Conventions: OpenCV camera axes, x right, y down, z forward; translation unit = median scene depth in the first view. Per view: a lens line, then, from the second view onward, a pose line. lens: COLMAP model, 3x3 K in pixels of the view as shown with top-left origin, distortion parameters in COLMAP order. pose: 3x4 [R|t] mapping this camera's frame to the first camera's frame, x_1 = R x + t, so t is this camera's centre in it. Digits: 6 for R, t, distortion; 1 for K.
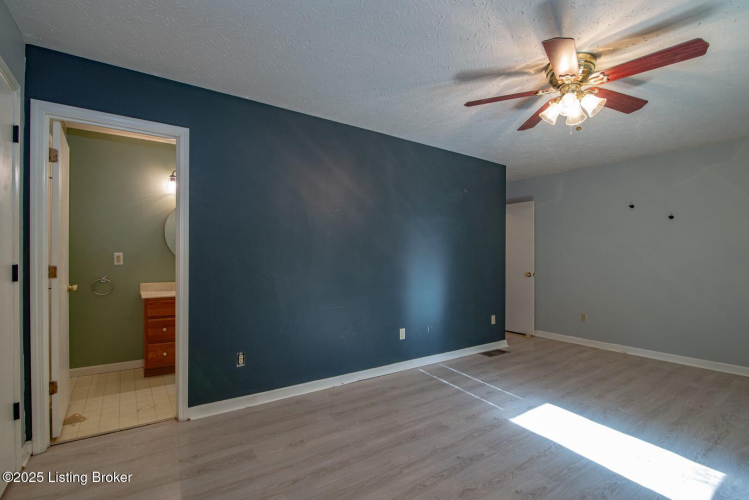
lens RADIAL K [[342.8, 0, 370.1], [0, 342.8, 247.9], [0, 0, 1]] dist [-0.003120, -0.000465]
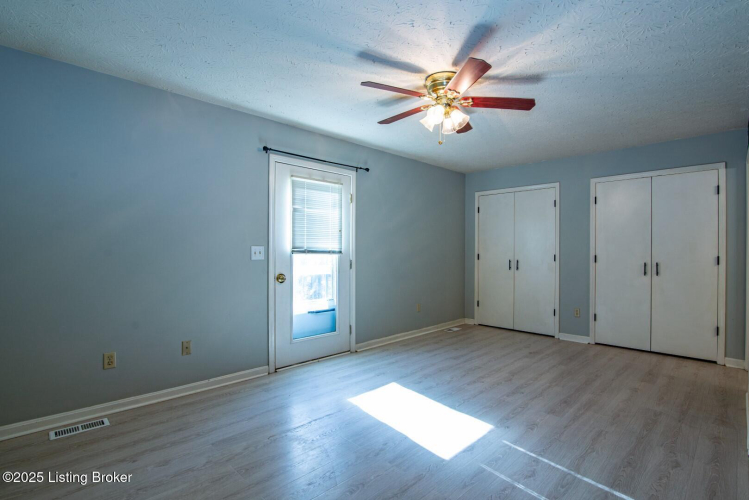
lens RADIAL K [[342.8, 0, 370.1], [0, 342.8, 247.9], [0, 0, 1]] dist [-0.003120, -0.000465]
pose [[-0.993729, -0.015426, -0.110743, 0.862717], [-0.012014, 0.999434, -0.031410, 0.042556], [0.111165, -0.029883, -0.993353, 1.925059]]
